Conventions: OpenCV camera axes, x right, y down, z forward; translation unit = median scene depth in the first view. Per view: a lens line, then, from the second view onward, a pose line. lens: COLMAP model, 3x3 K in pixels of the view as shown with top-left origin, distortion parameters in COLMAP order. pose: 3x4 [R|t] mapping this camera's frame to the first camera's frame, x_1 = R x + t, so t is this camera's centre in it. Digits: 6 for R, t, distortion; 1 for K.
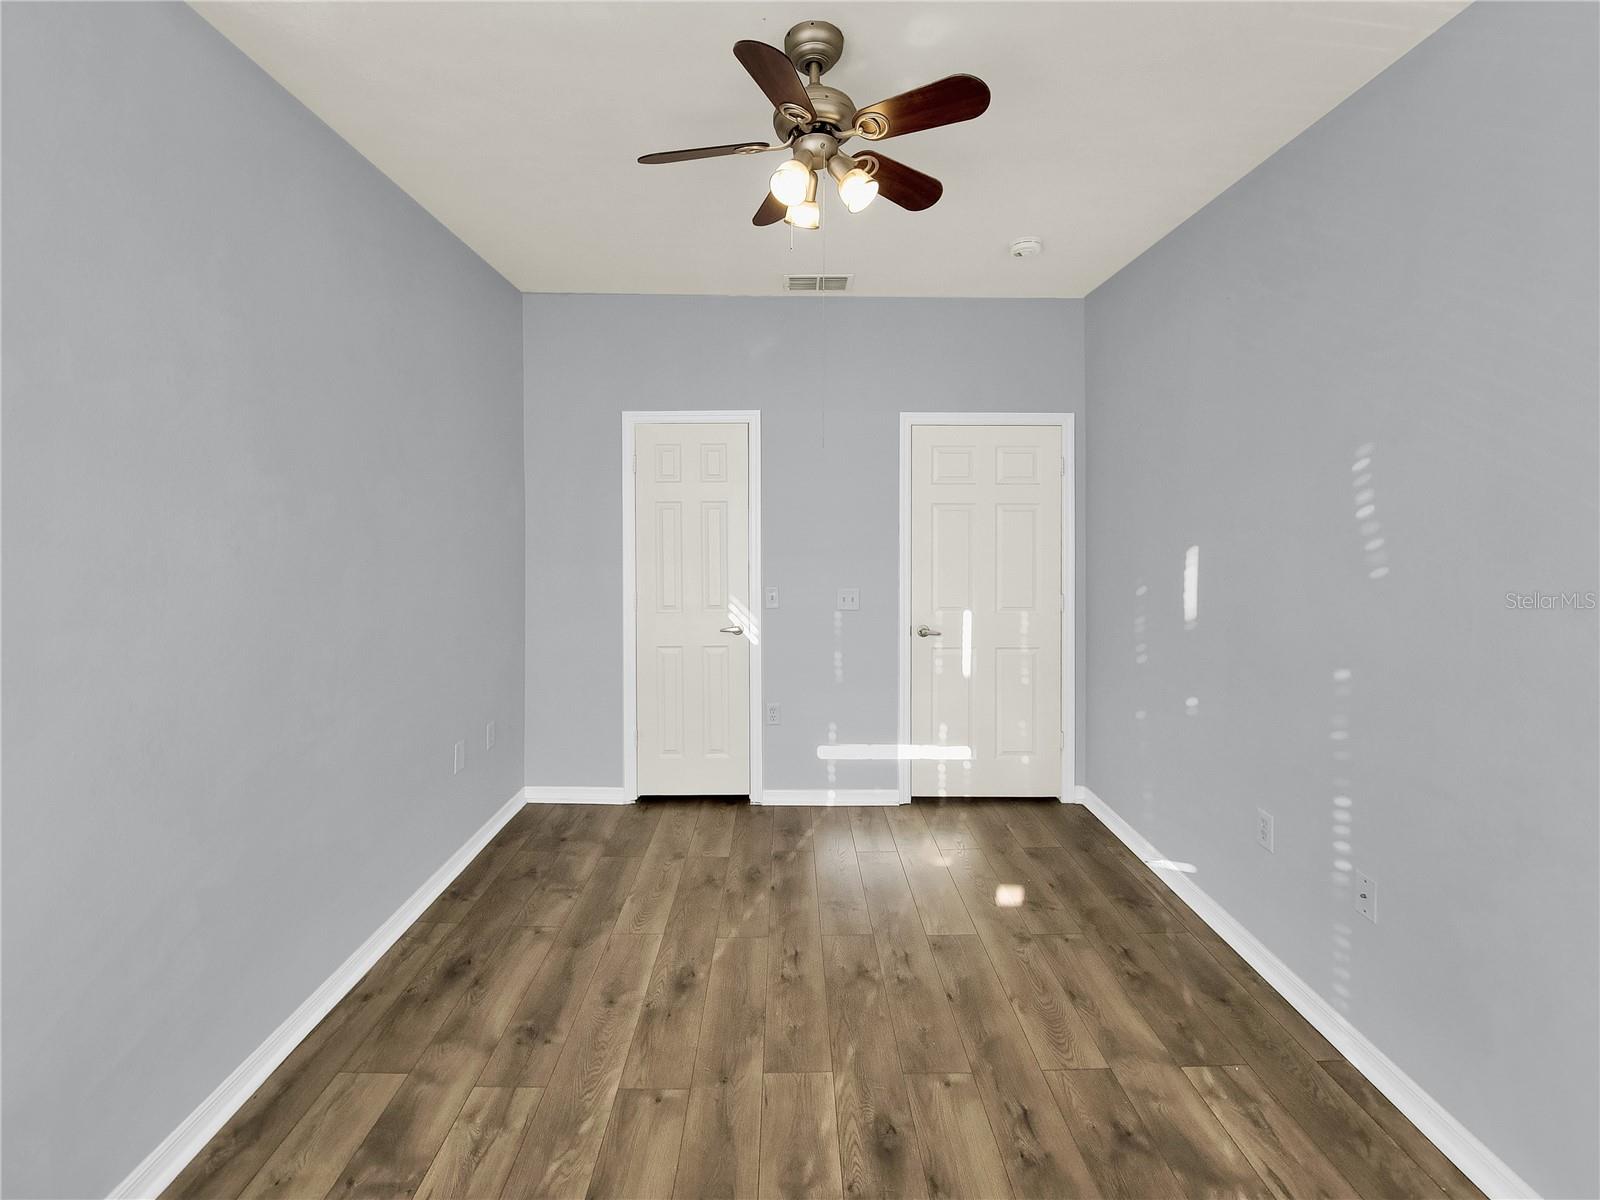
lens RADIAL K [[717.0, 0, 756.9], [0, 717.0, 504.4], [0, 0, 1]] dist [0.006731, -0.002000]
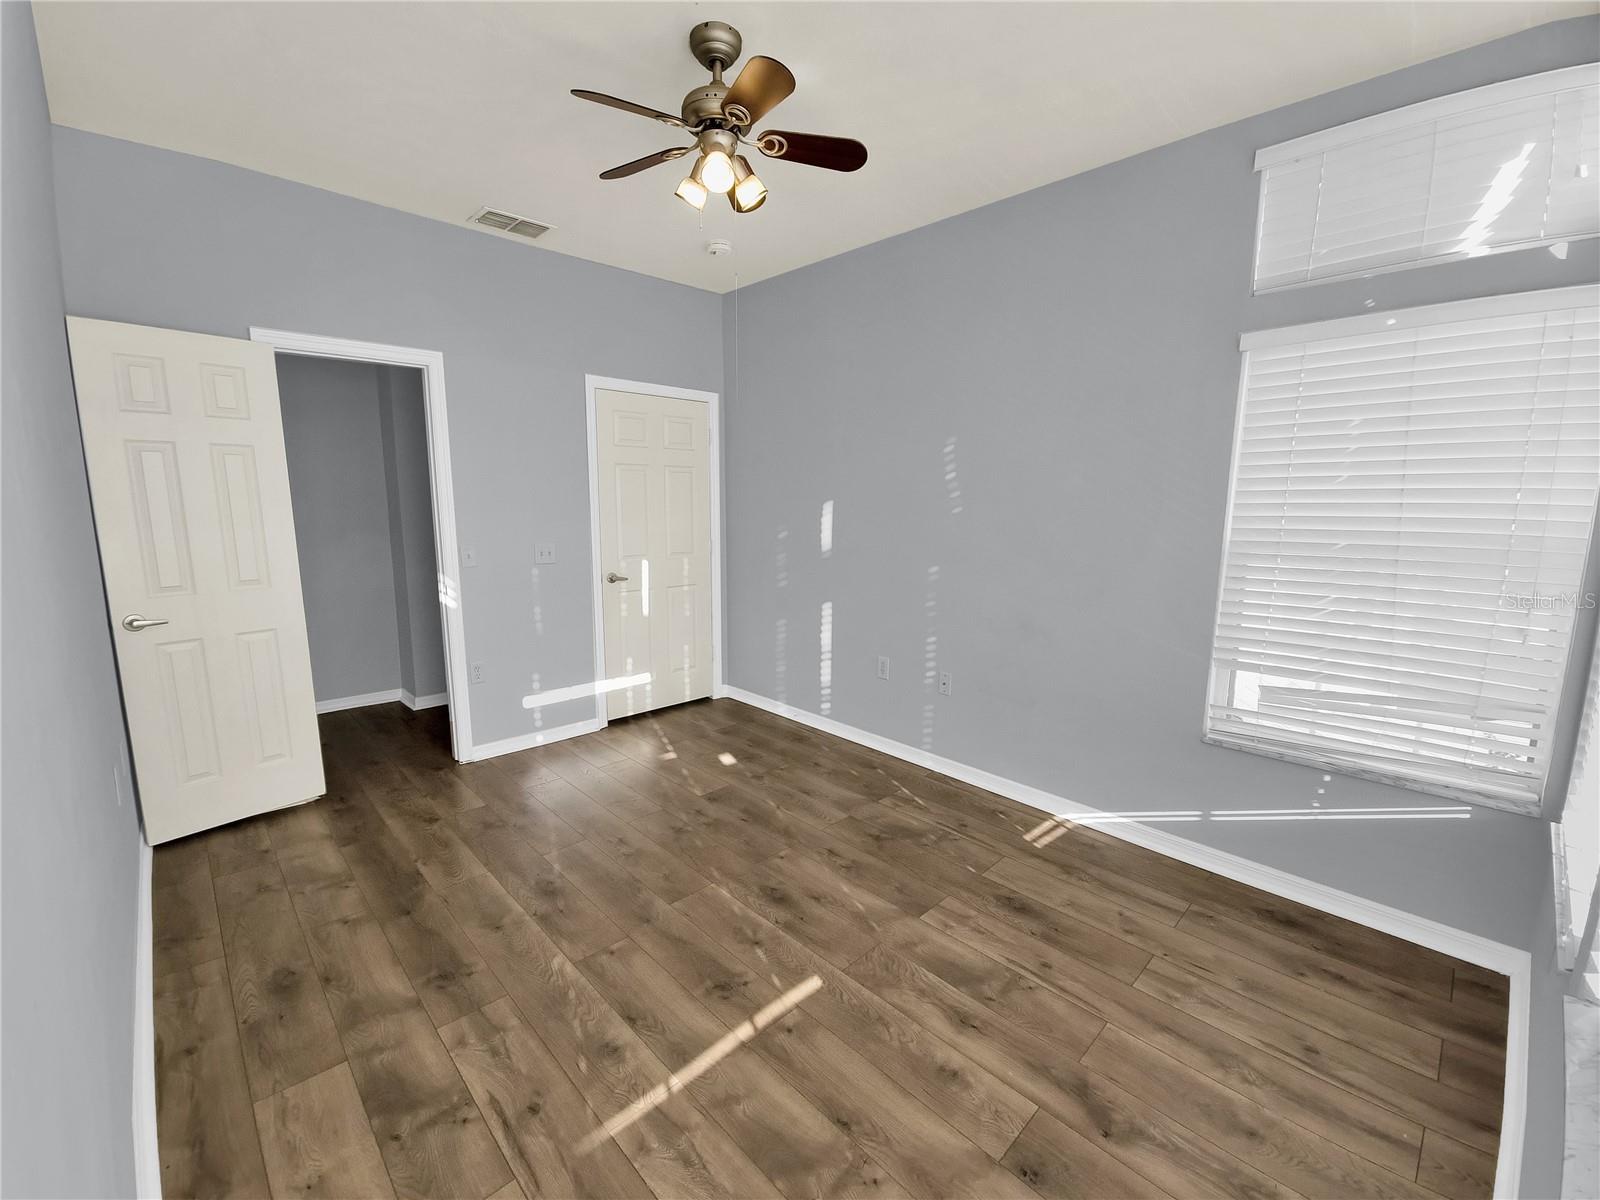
lens RADIAL K [[717.0, 0, 790.3], [0, 717.0, 597.1], [0, 0, 1]] dist [0.006731, -0.002000]
pose [[0.699837, -0.088023, 0.708858, -0.542572], [-0.028053, 0.988226, 0.150410, 0.038544], [-0.713751, -0.125148, 0.689128, 0.026091]]
